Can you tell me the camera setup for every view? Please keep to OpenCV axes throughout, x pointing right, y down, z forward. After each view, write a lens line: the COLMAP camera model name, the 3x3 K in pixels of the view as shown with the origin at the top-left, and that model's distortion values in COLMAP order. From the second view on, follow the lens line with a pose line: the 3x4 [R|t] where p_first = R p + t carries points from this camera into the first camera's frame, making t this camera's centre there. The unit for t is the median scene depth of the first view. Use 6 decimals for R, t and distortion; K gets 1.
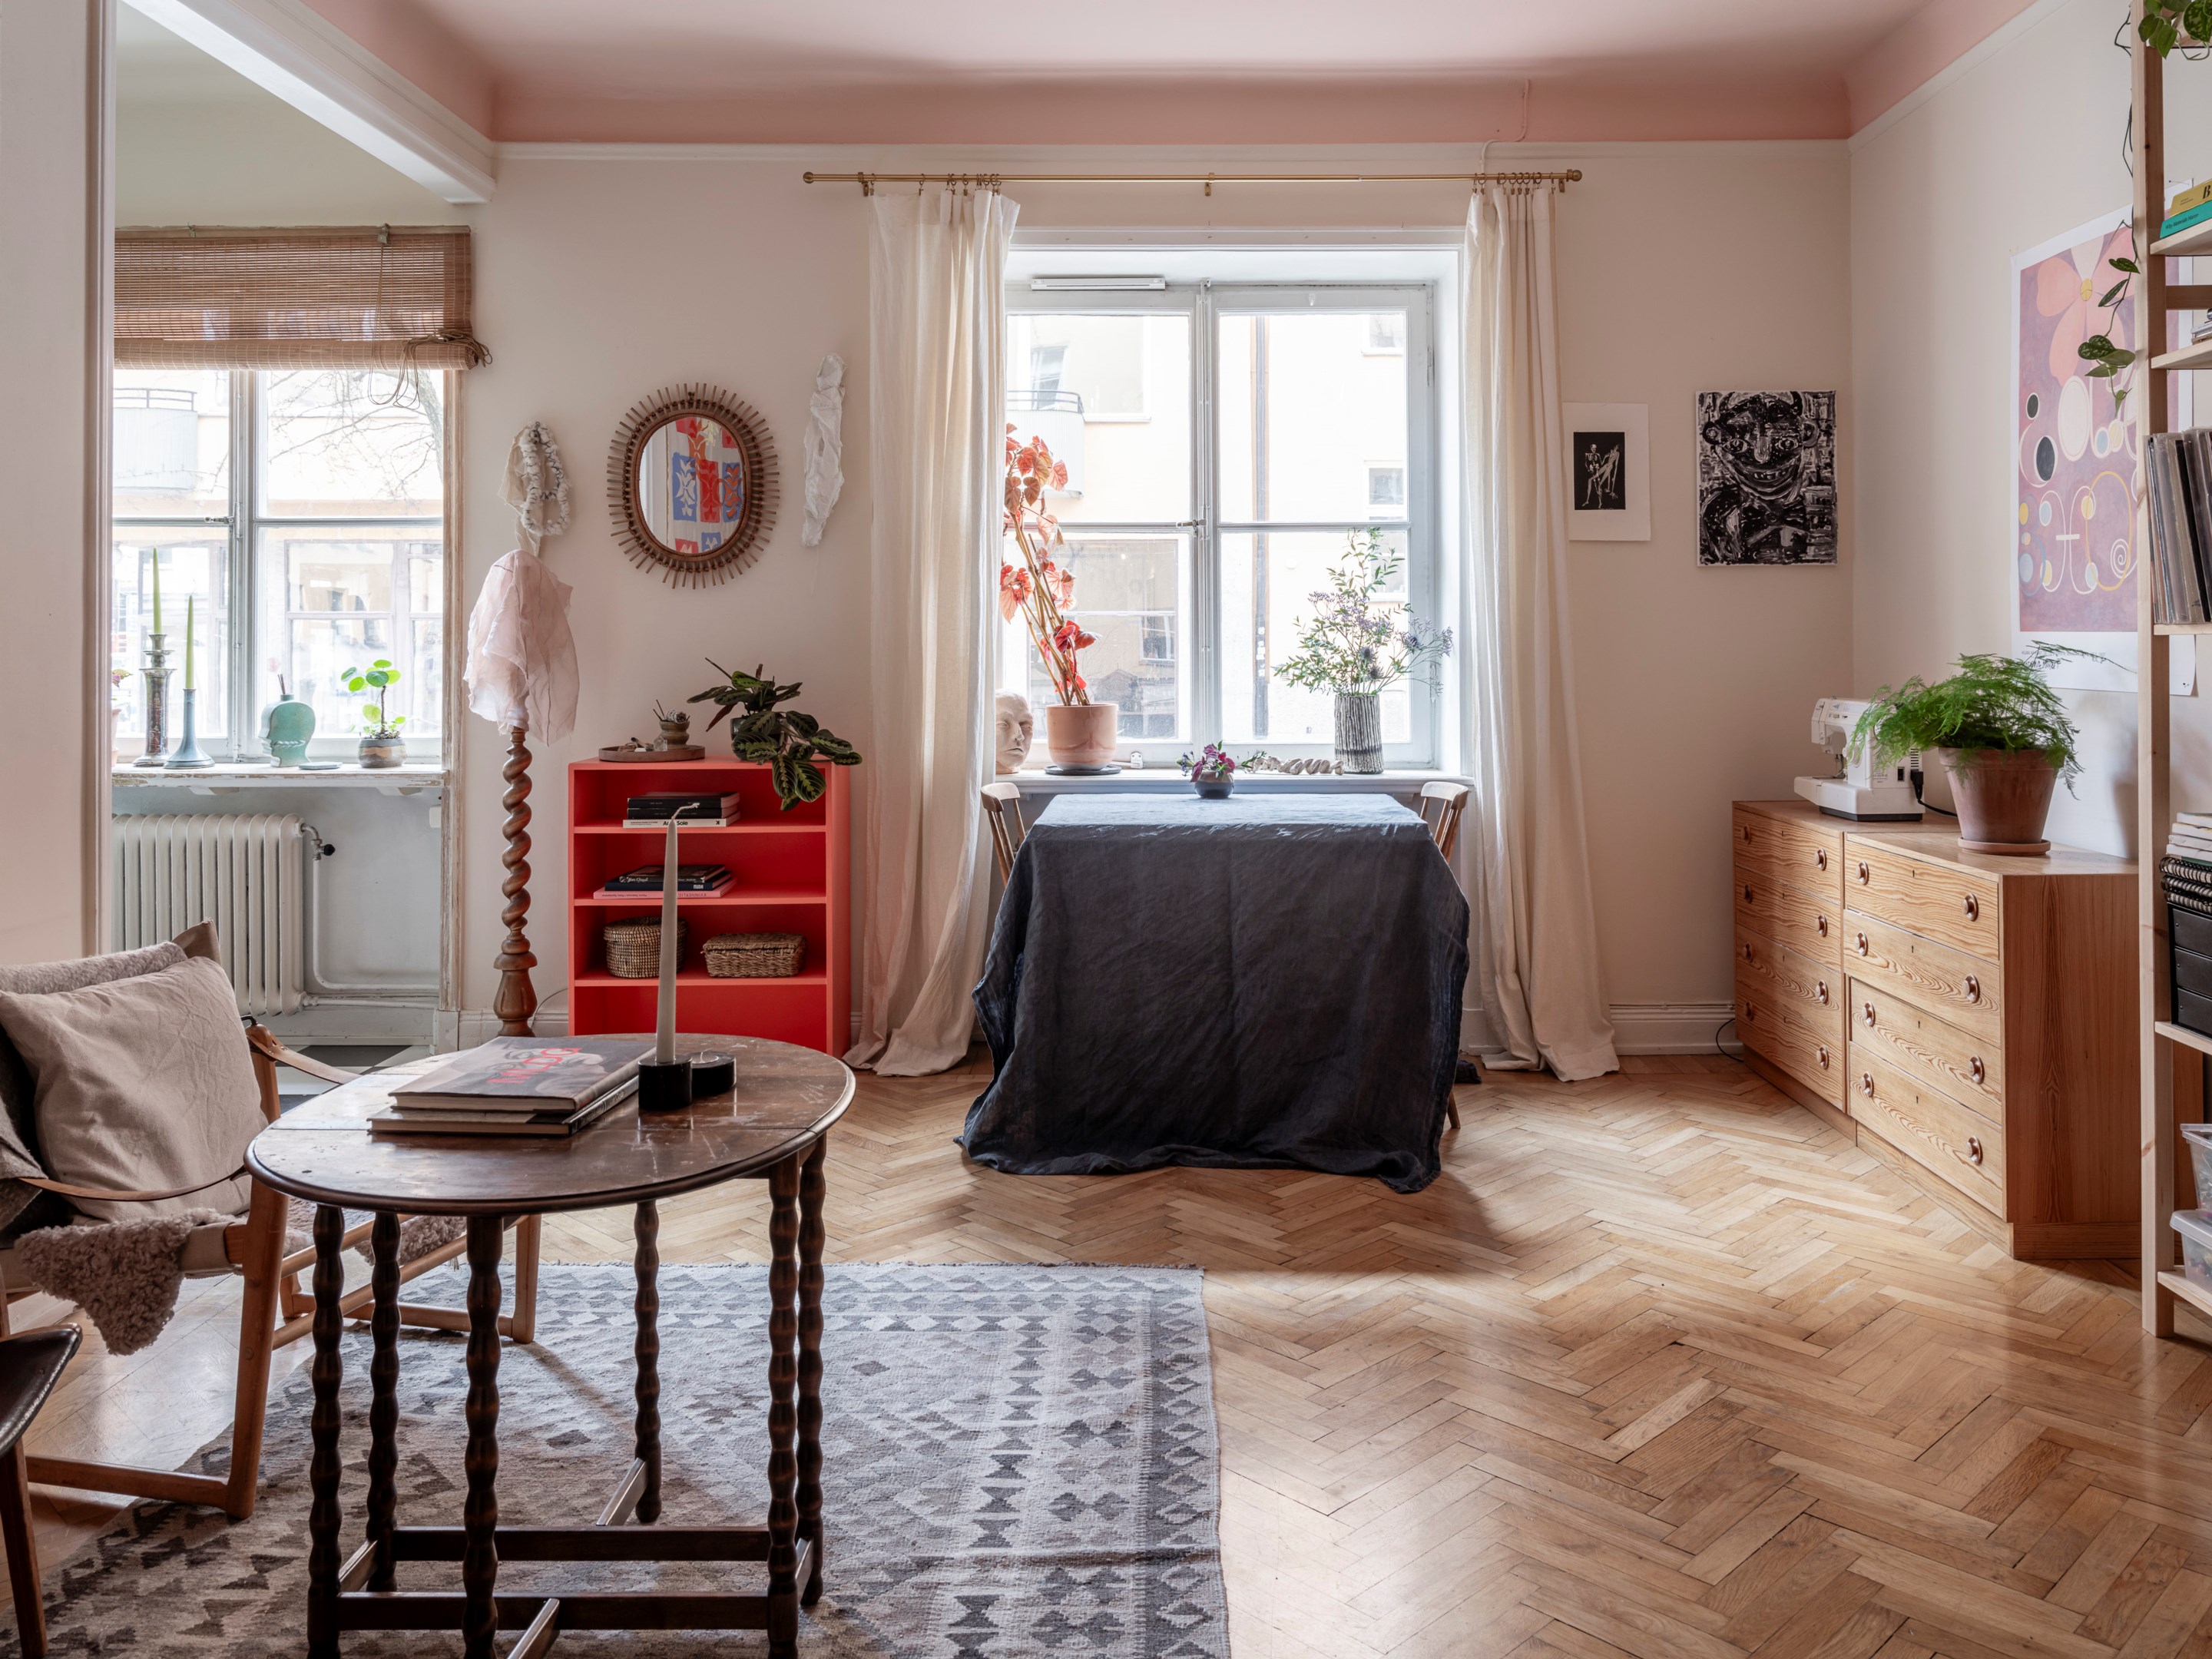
lens RADIAL K [[1679.9, 0, 1177.3], [0, 1679.9, 639.5], [0, 0, 1]] dist [0.000730, 0.000202]
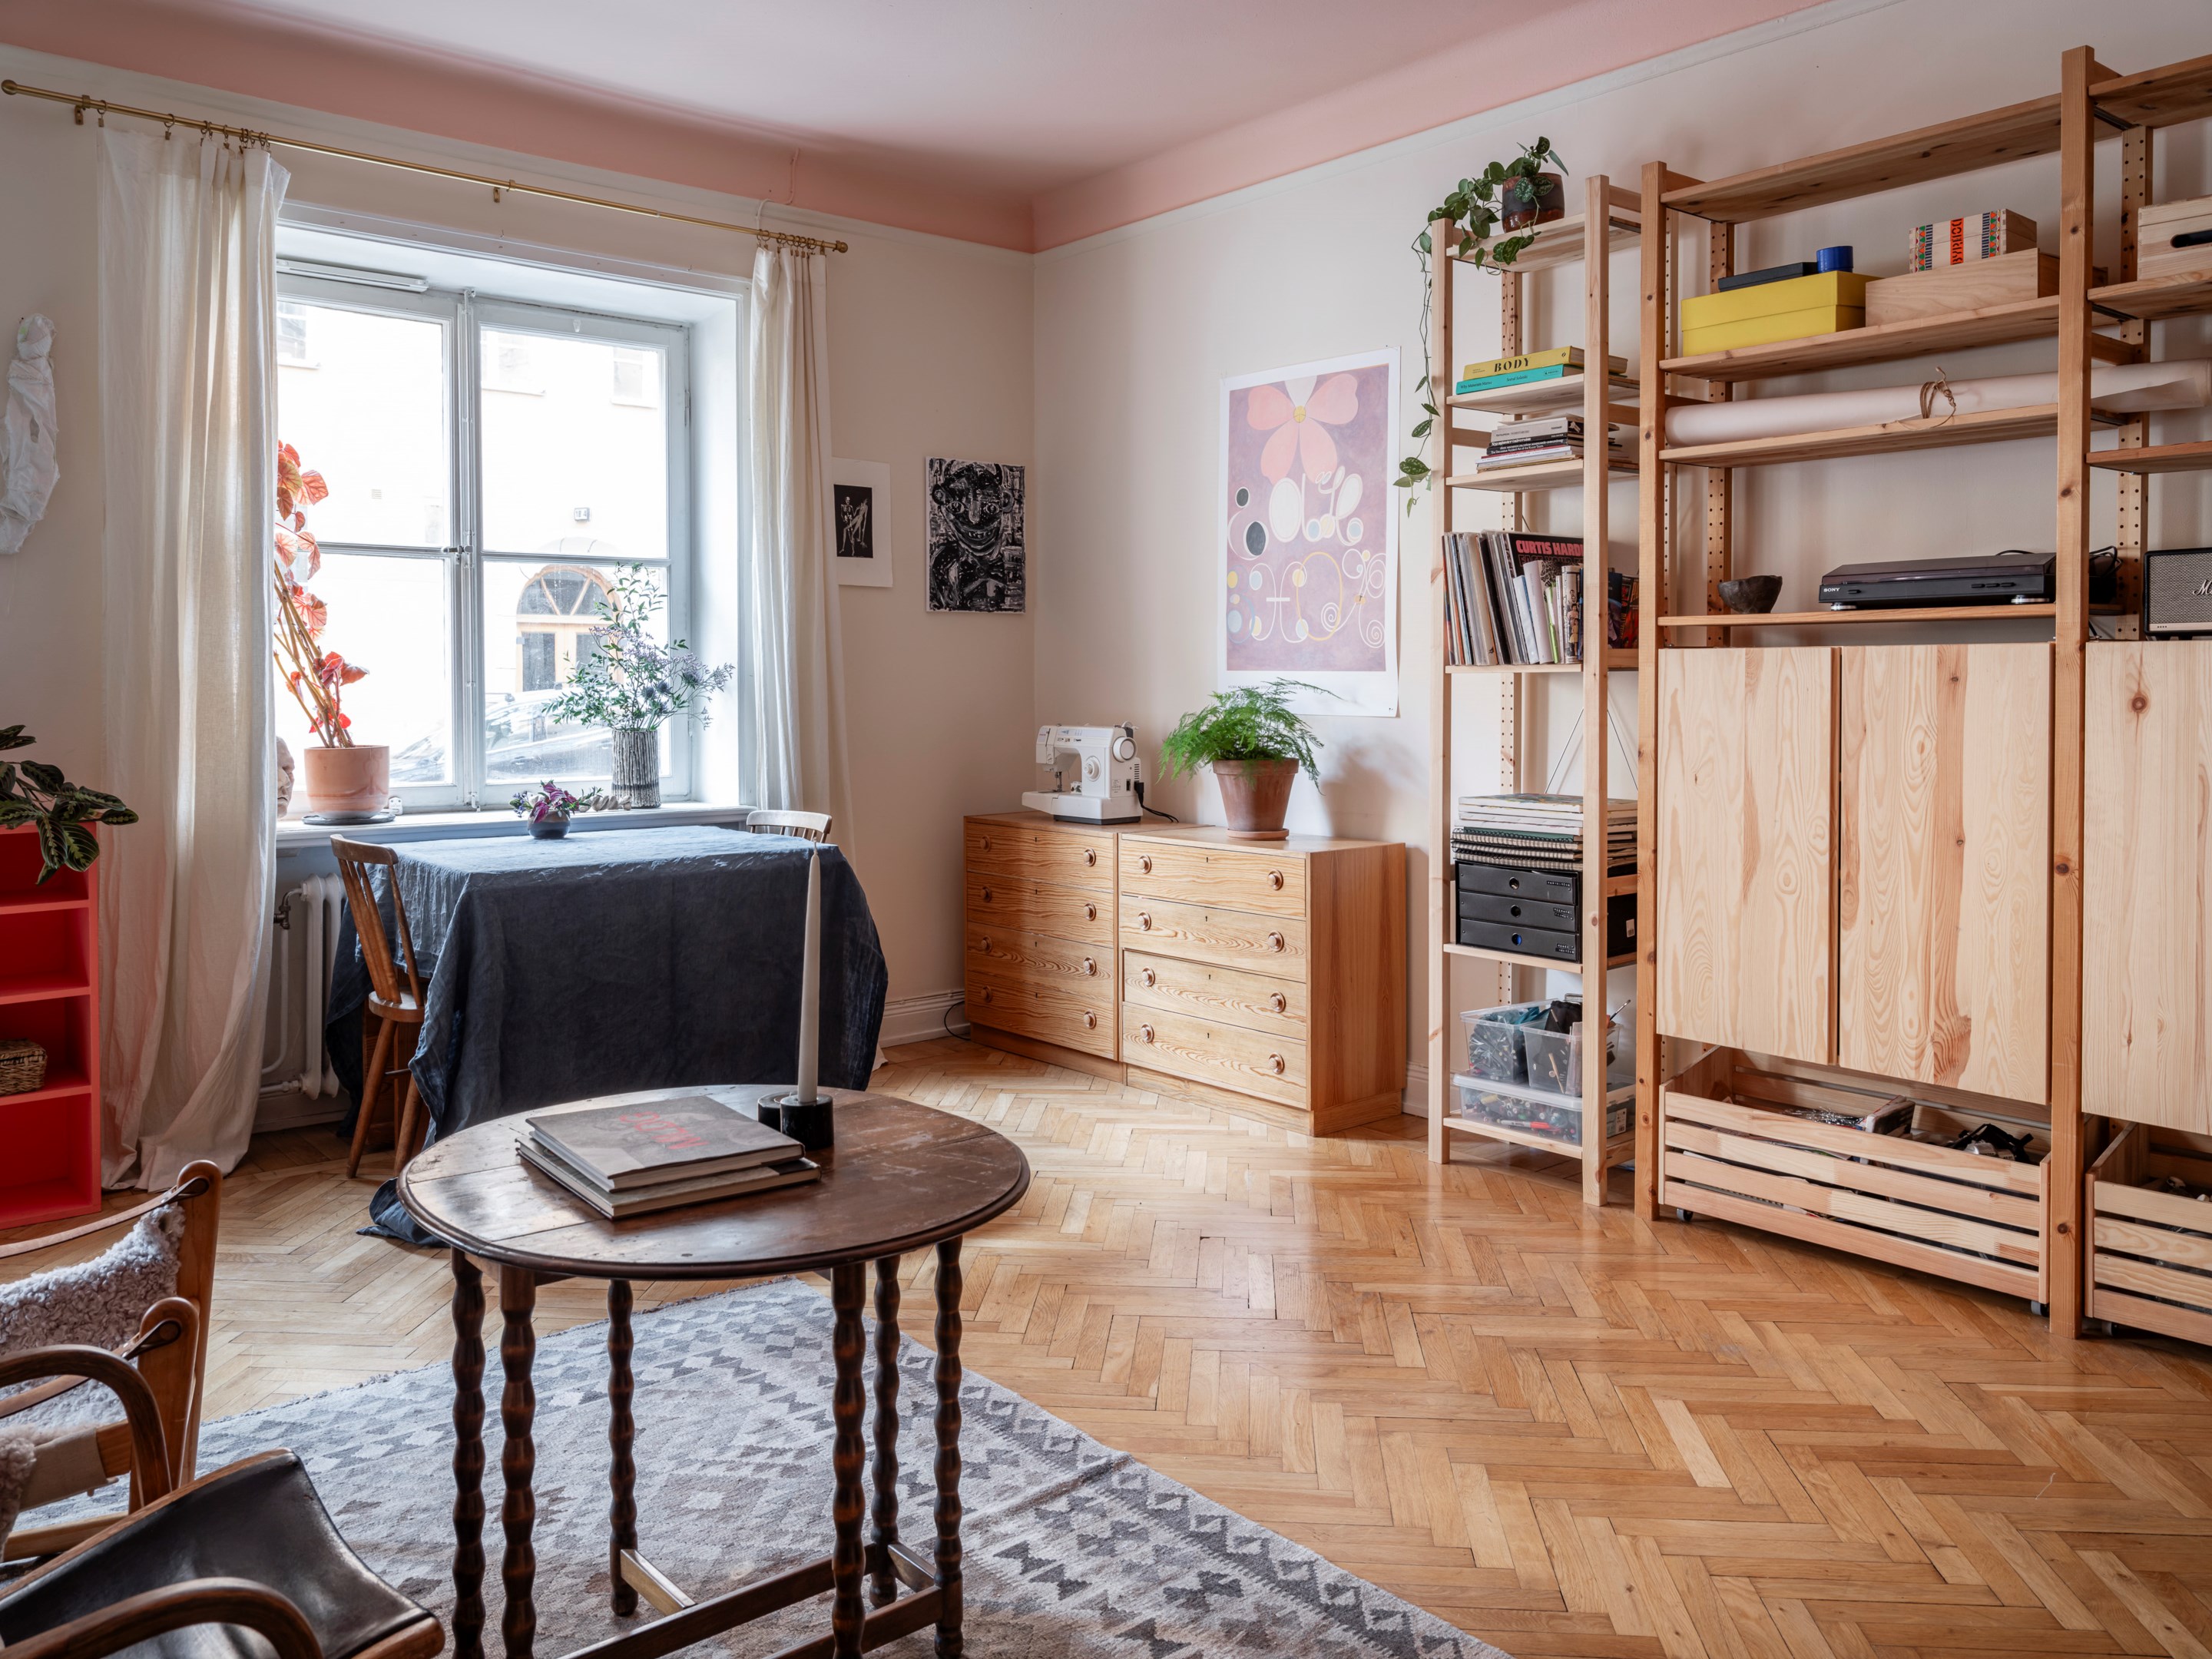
lens RADIAL K [[1665.3, 0, 1104.5], [0, 1665.3, 717.8], [0, 0, 1]] dist [0.001165, 0.002309]
pose [[0.769725, -0.011984, 0.638263, -0.324155], [-0.003222, 0.999738, 0.022657, 0.002383], [-0.638367, -0.019496, 0.769485, 0.059658]]
